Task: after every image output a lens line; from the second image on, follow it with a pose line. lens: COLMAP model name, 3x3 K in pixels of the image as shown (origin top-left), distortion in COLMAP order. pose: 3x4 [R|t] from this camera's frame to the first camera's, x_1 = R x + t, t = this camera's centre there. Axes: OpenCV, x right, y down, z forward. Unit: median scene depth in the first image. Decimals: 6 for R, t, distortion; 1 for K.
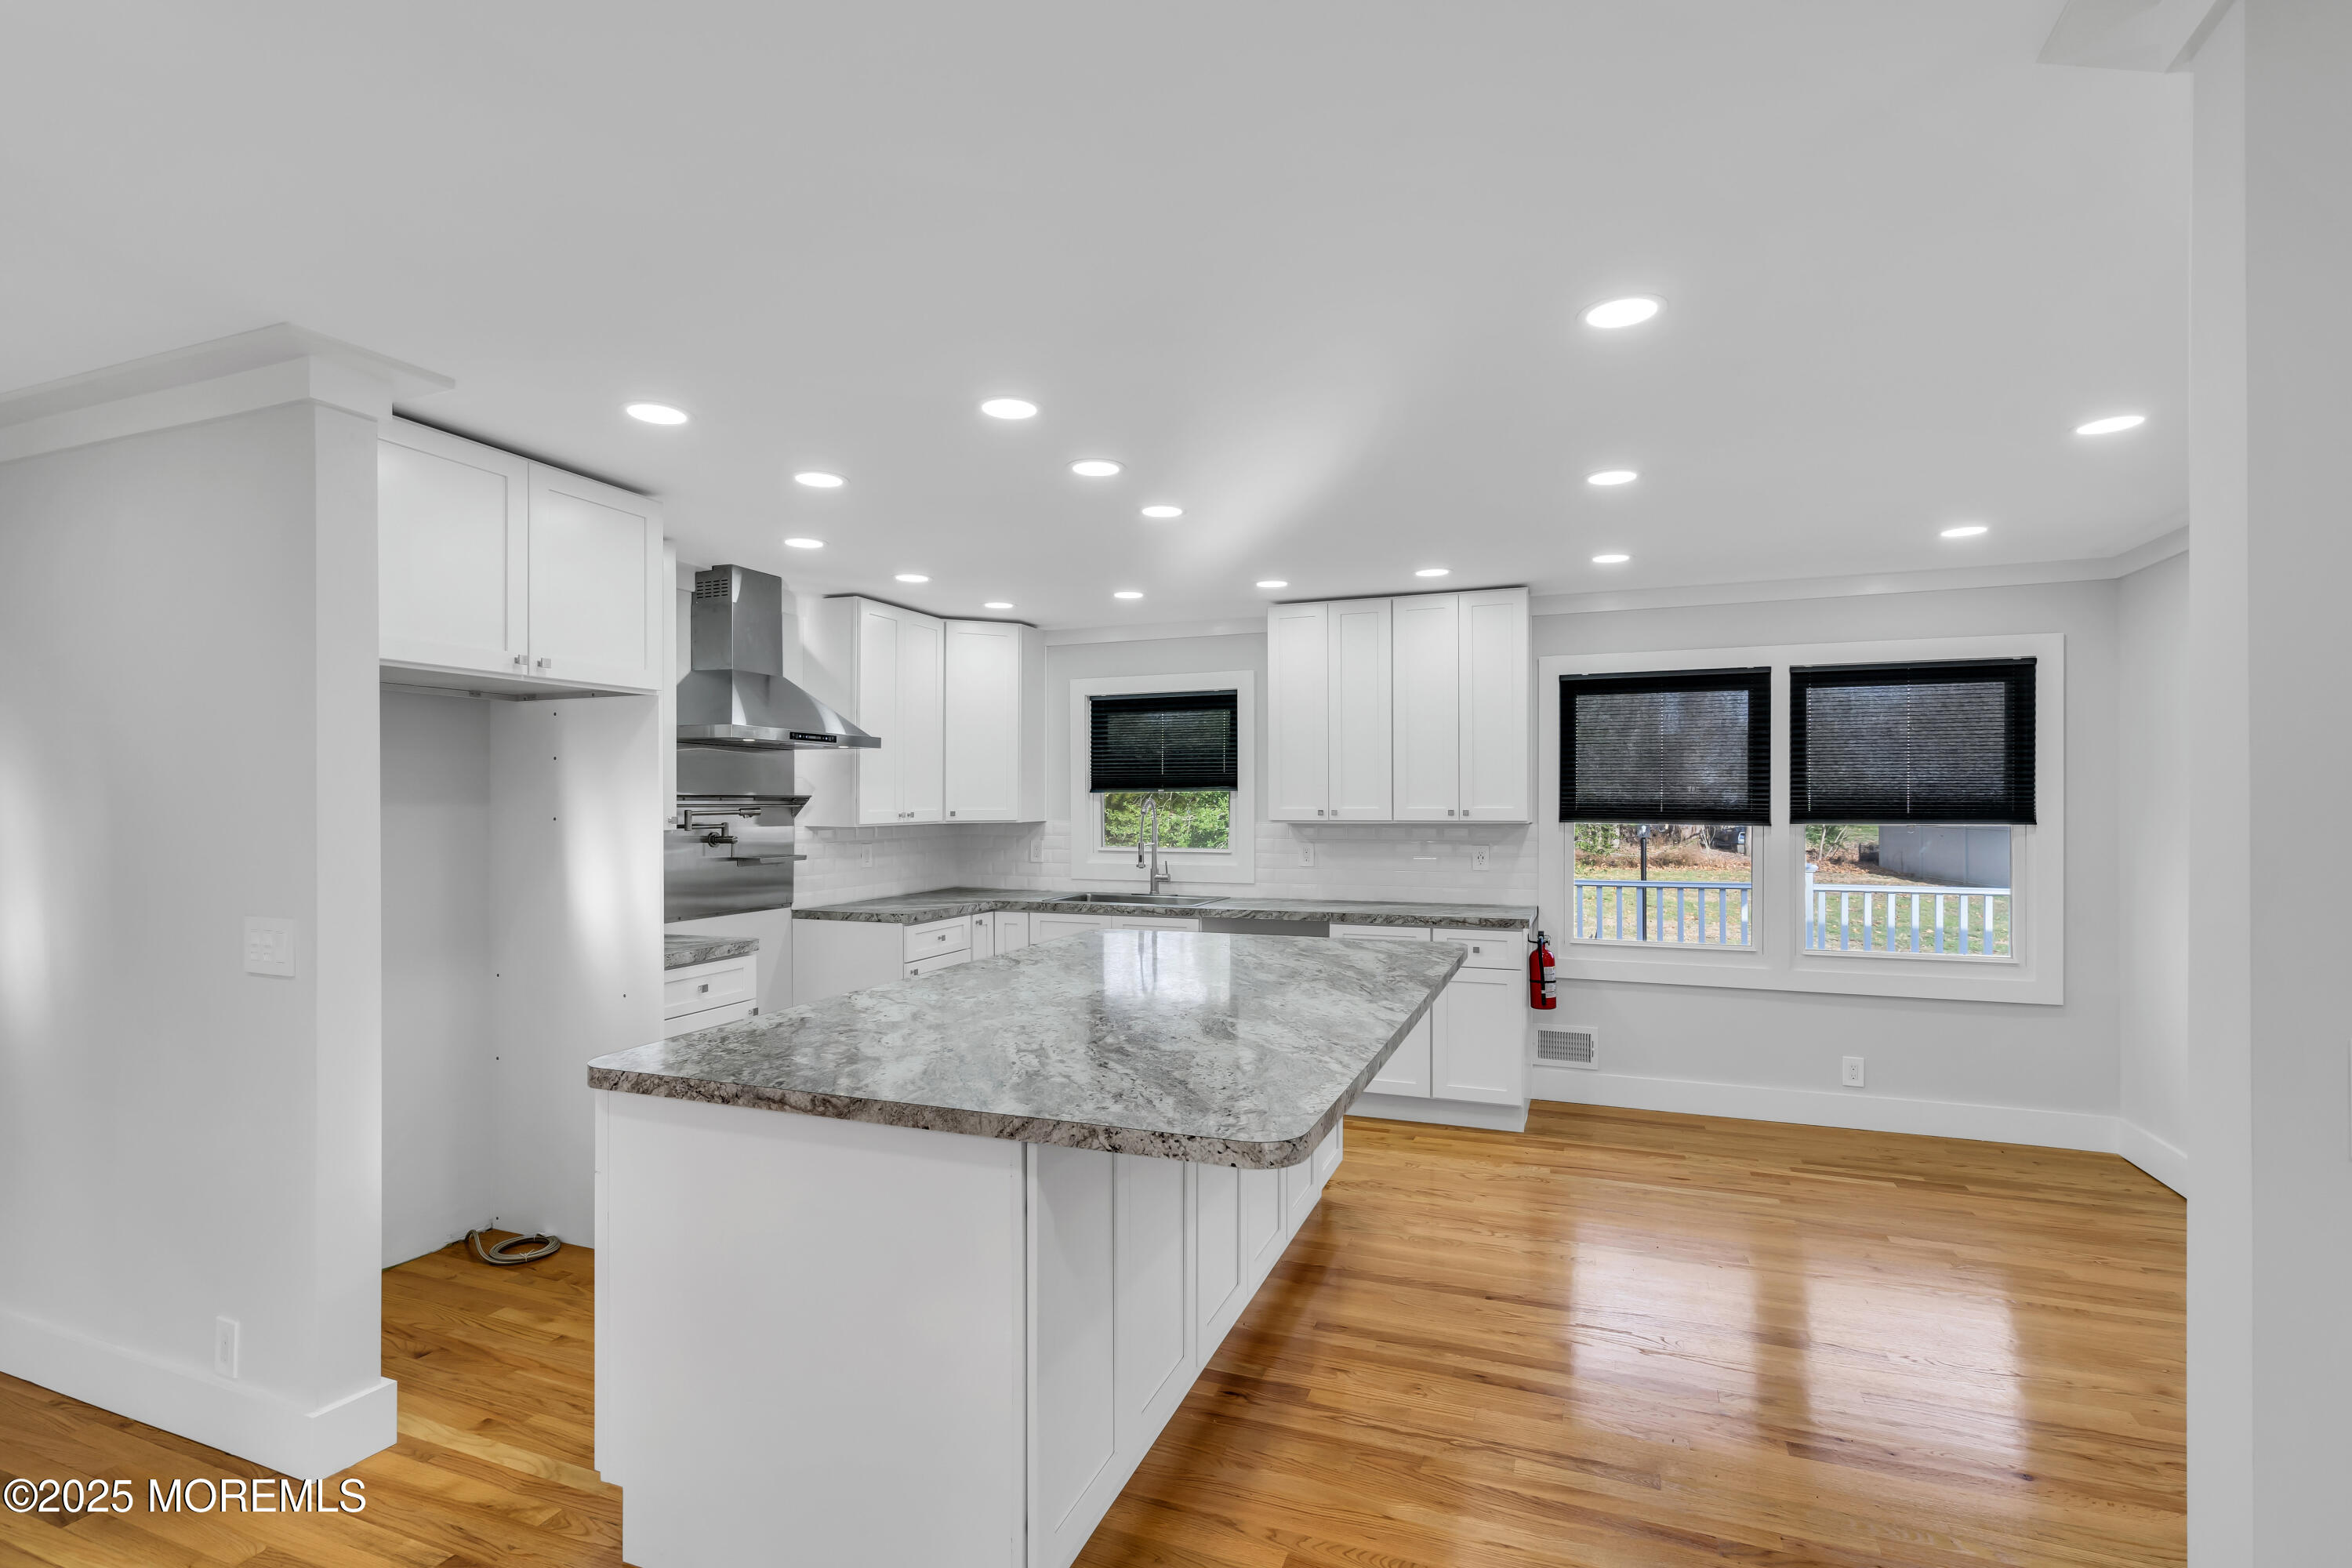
lens RADIAL K [[1078.7, 0, 1187.0], [0, 1078.7, 794.2], [0, 0, 1]] dist [-0.005550, 0.003178]
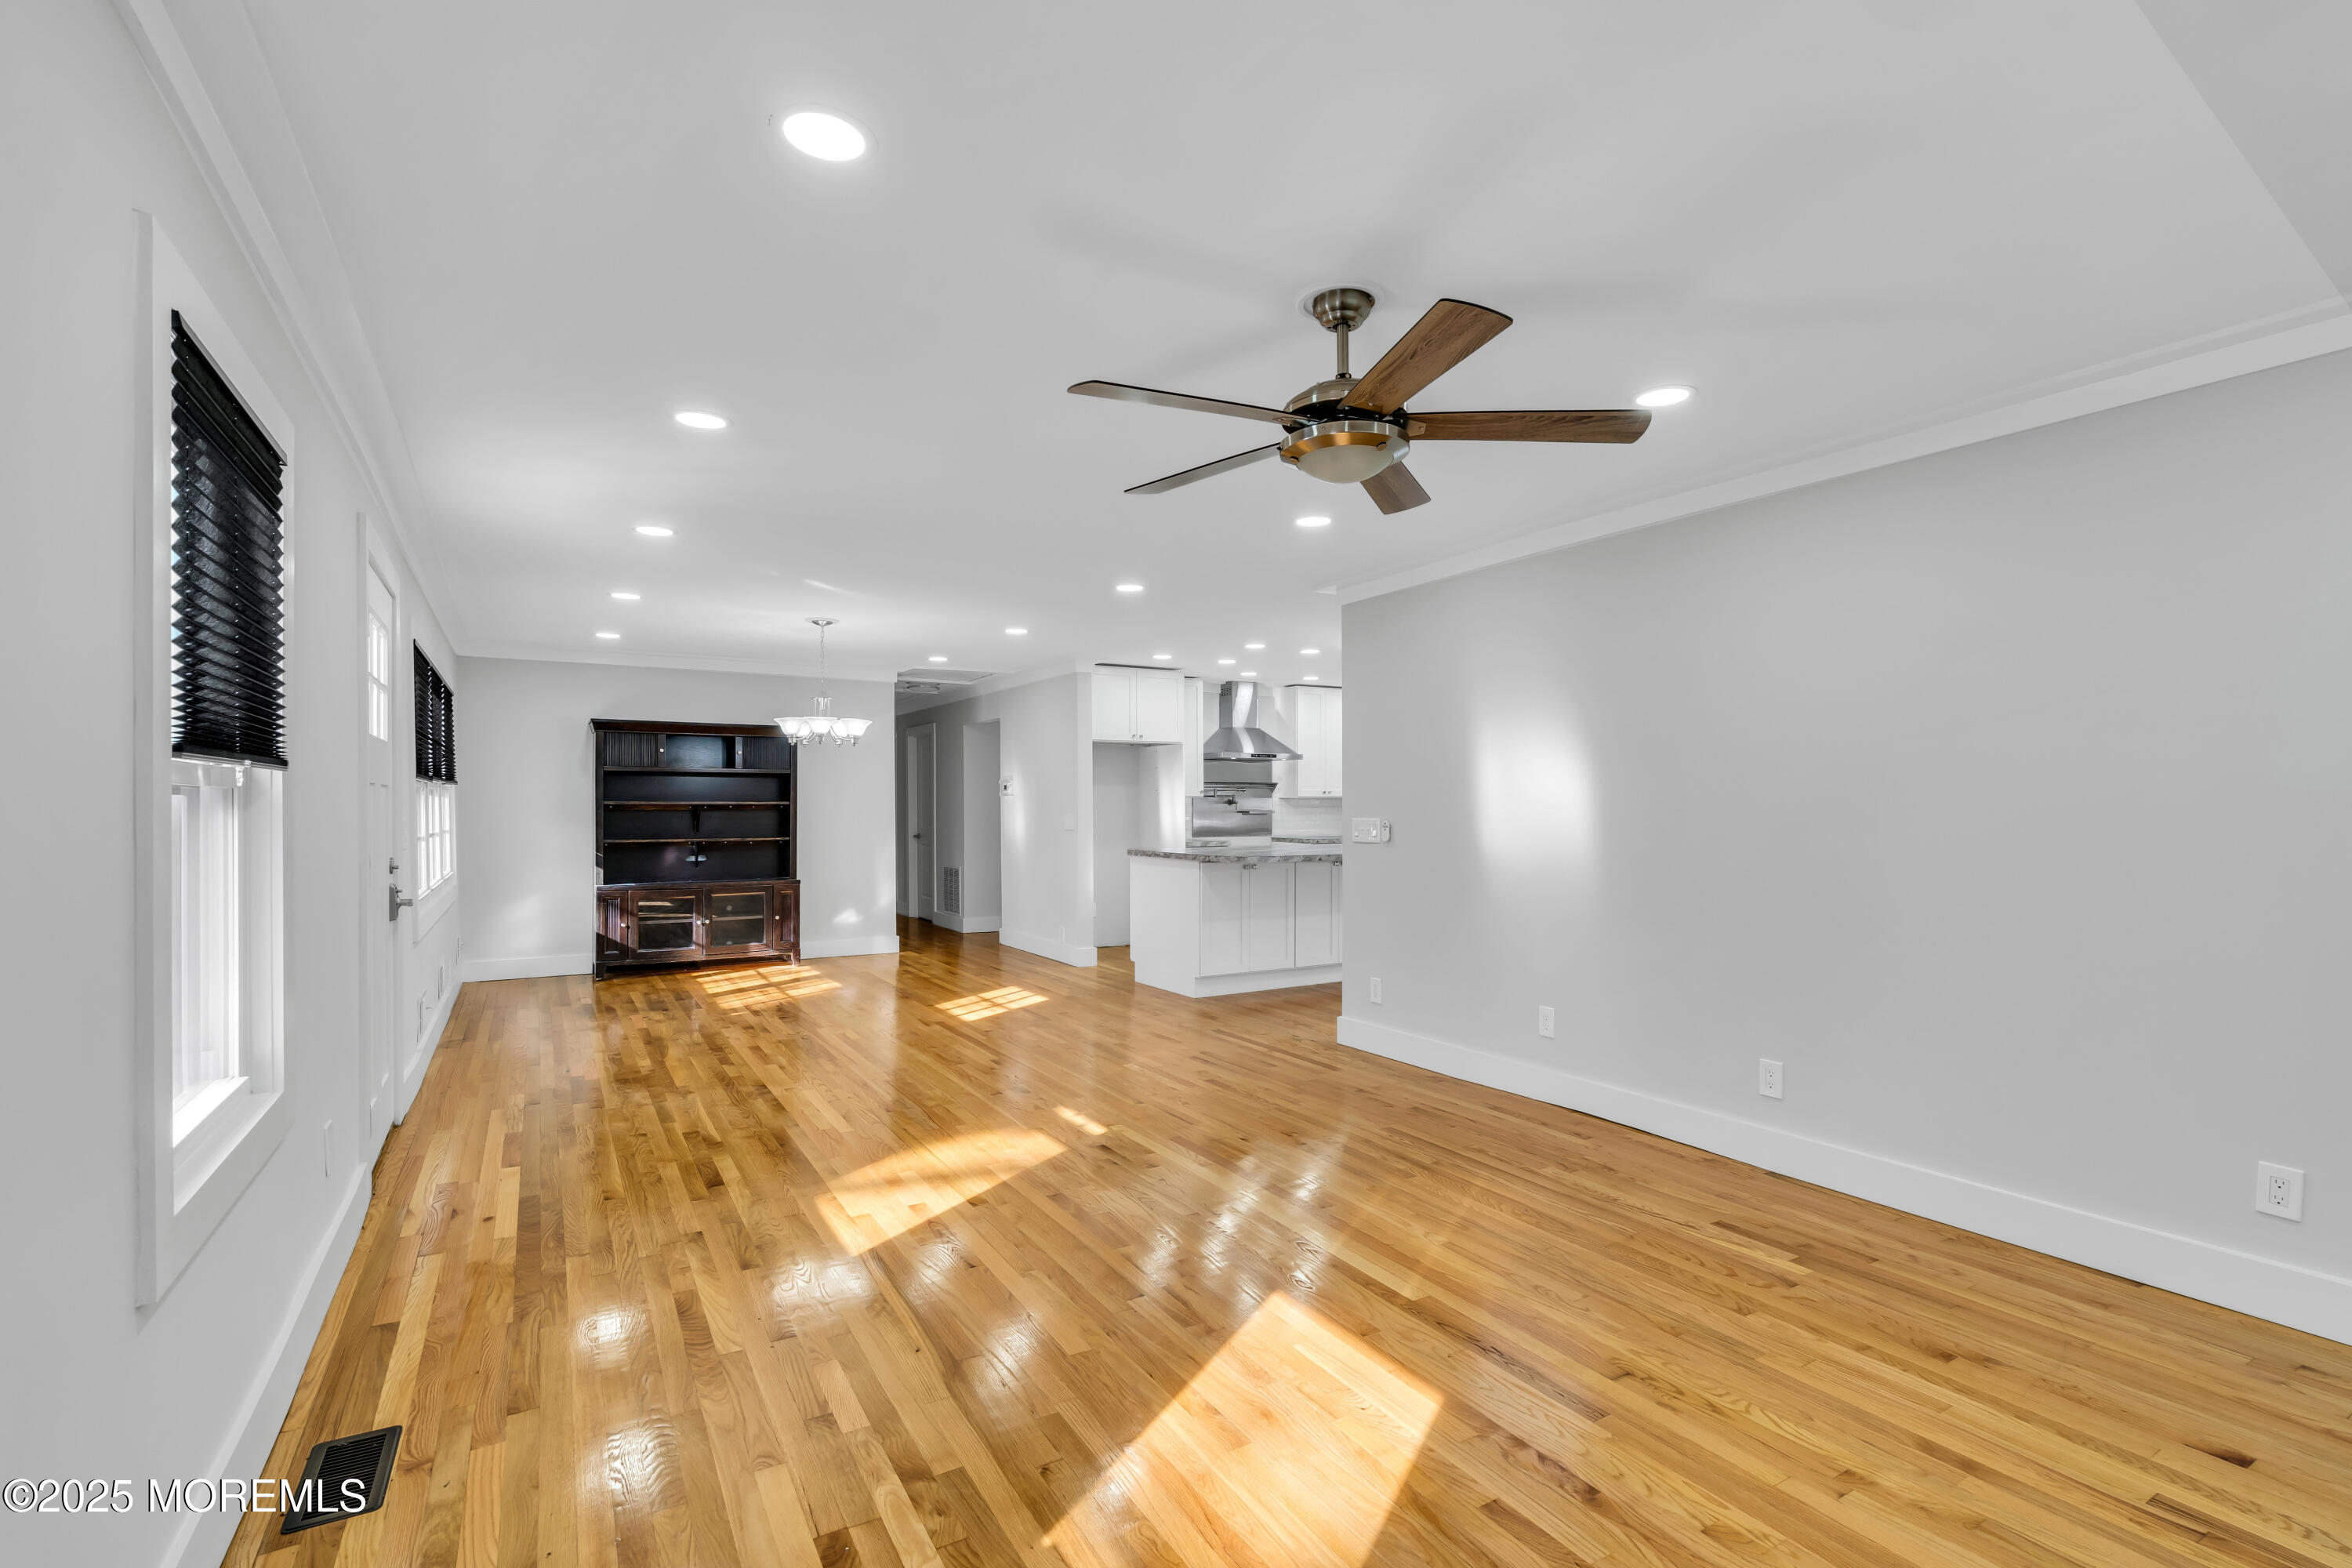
lens RADIAL K [[1078.7, 0, 1151.1], [0, 1078.7, 802.4], [0, 0, 1]] dist [-0.005550, 0.003178]
pose [[0.771565, -0.007836, -0.636103, 0.779531], [0.007977, 0.999965, -0.002643, 0.042620], [0.636101, -0.003035, 0.771600, -0.757016]]
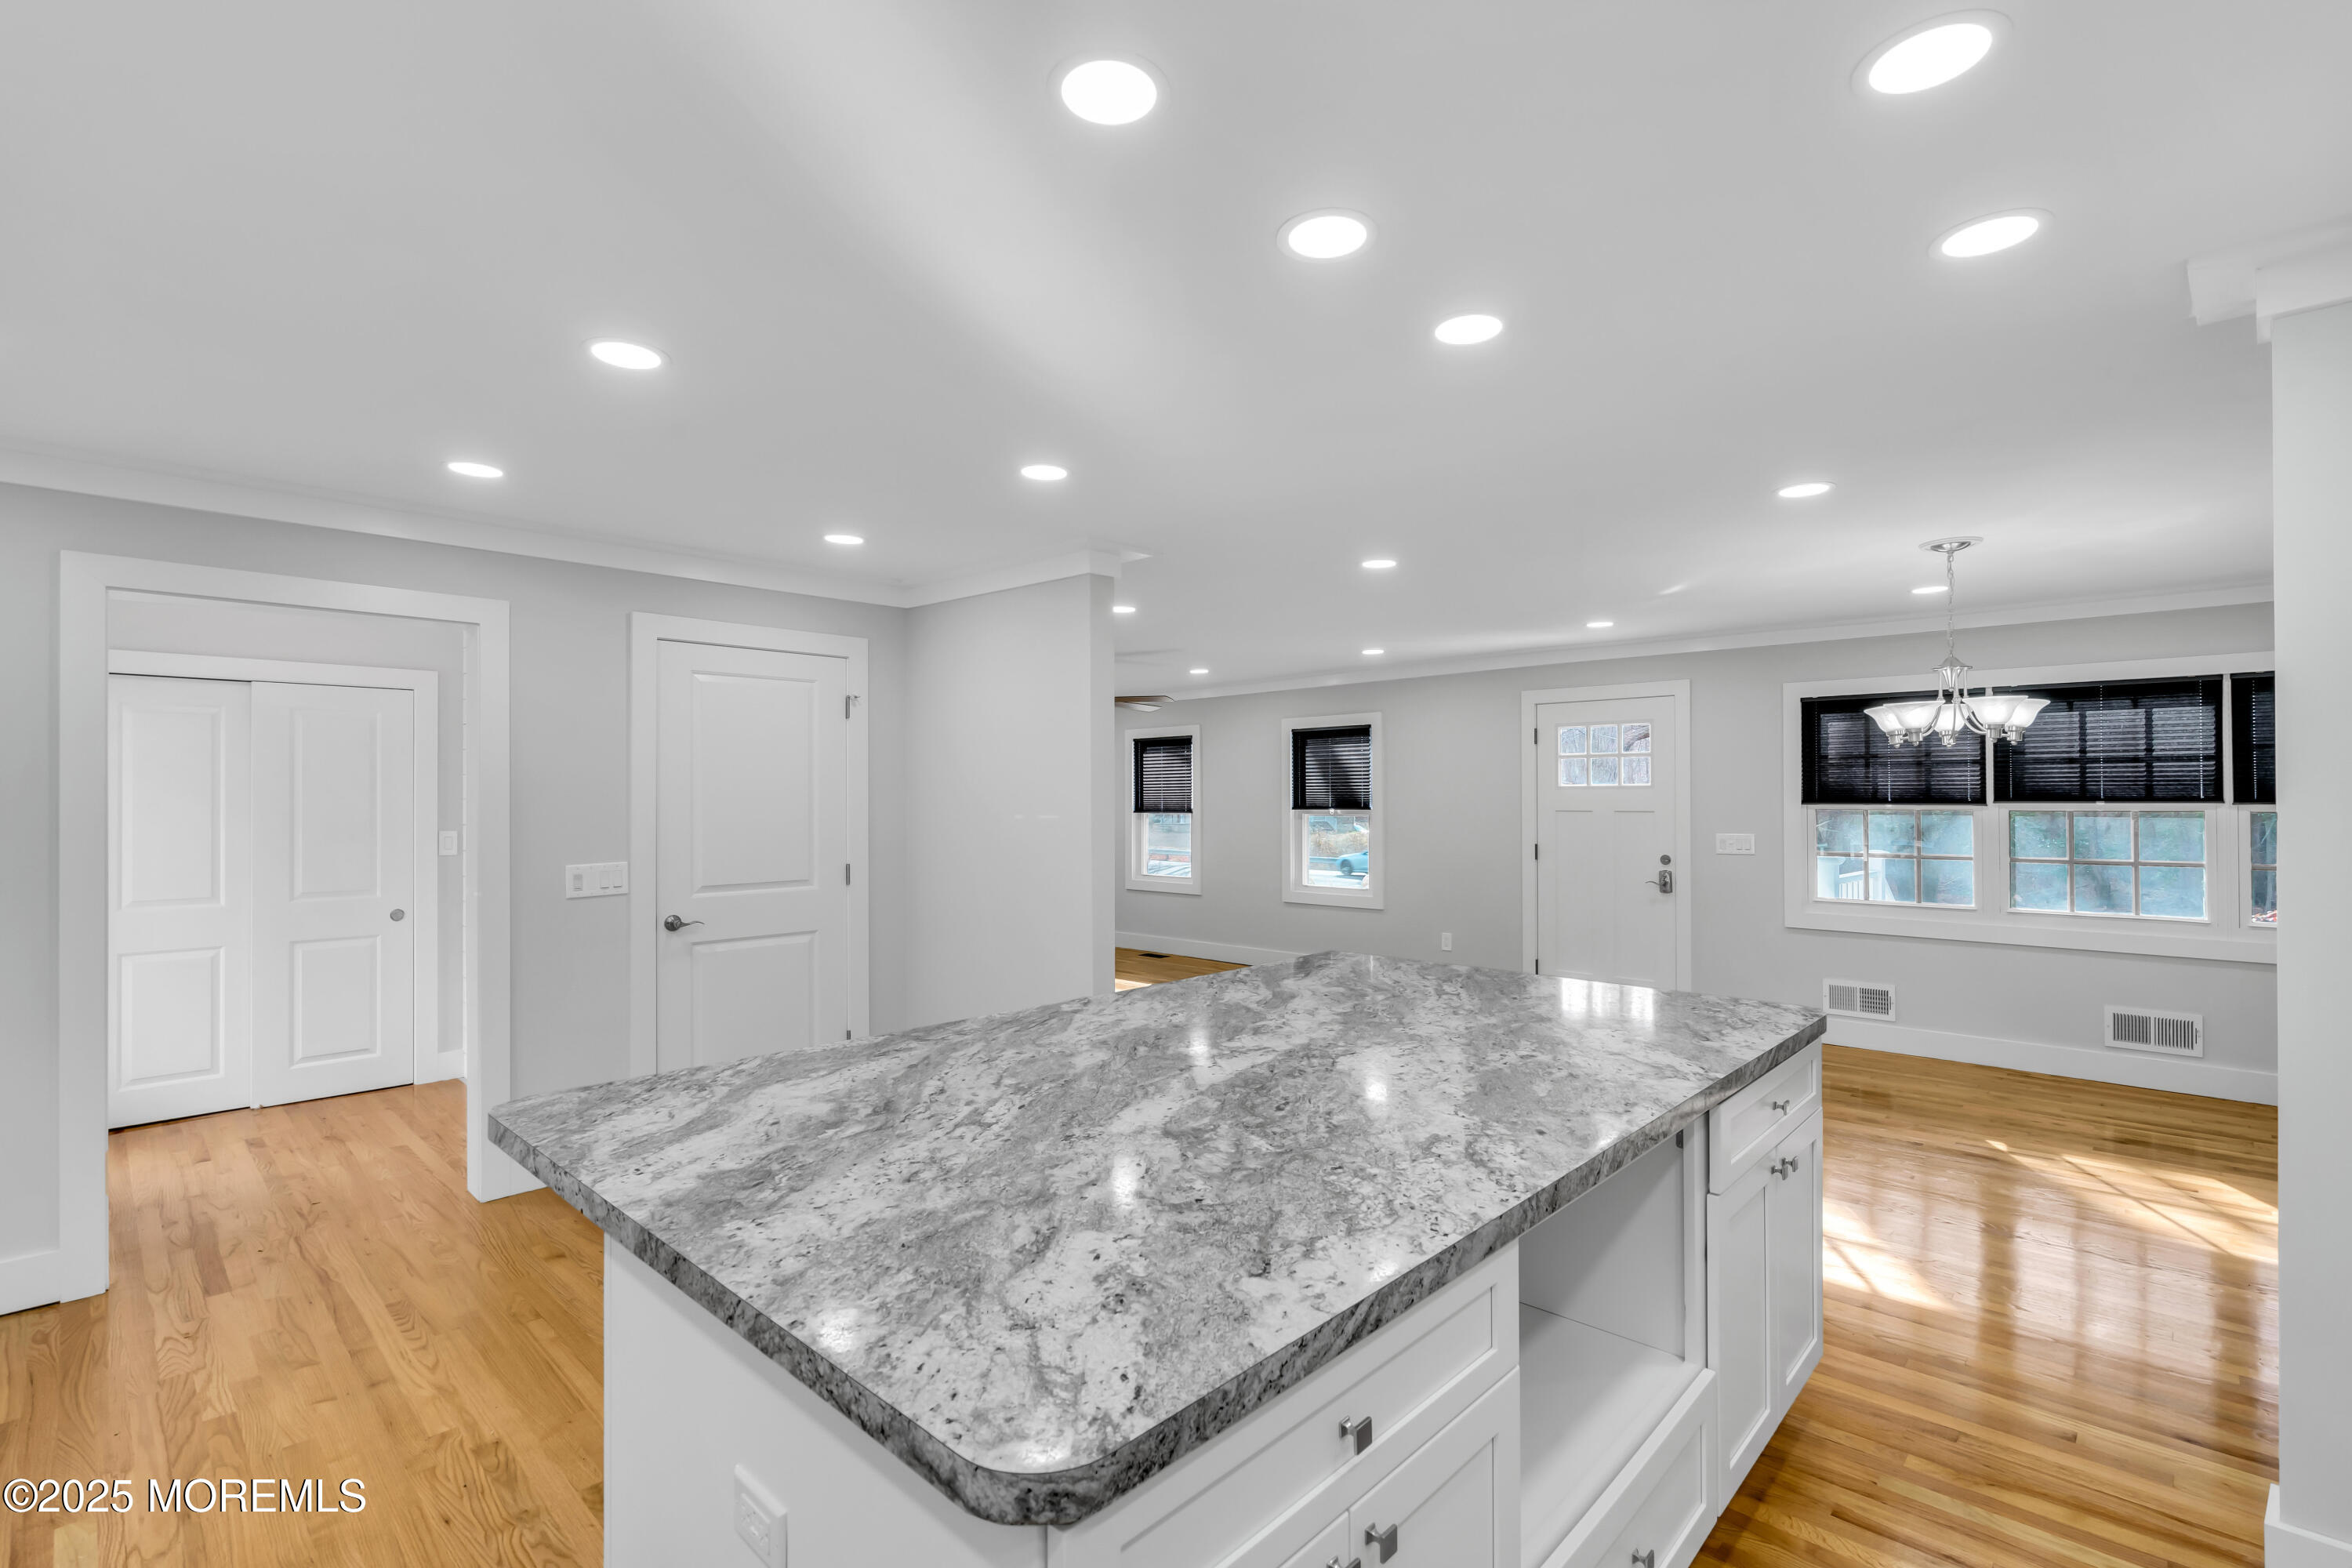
lens RADIAL K [[1078.7, 0, 1153.6], [0, 1078.7, 794.4], [0, 0, 1]] dist [-0.005550, 0.003178]
pose [[-0.914066, 0.005934, 0.405522, -0.150095], [0.003358, 0.999969, -0.007064, 0.005351], [-0.405552, -0.005096, -0.914058, 1.004717]]
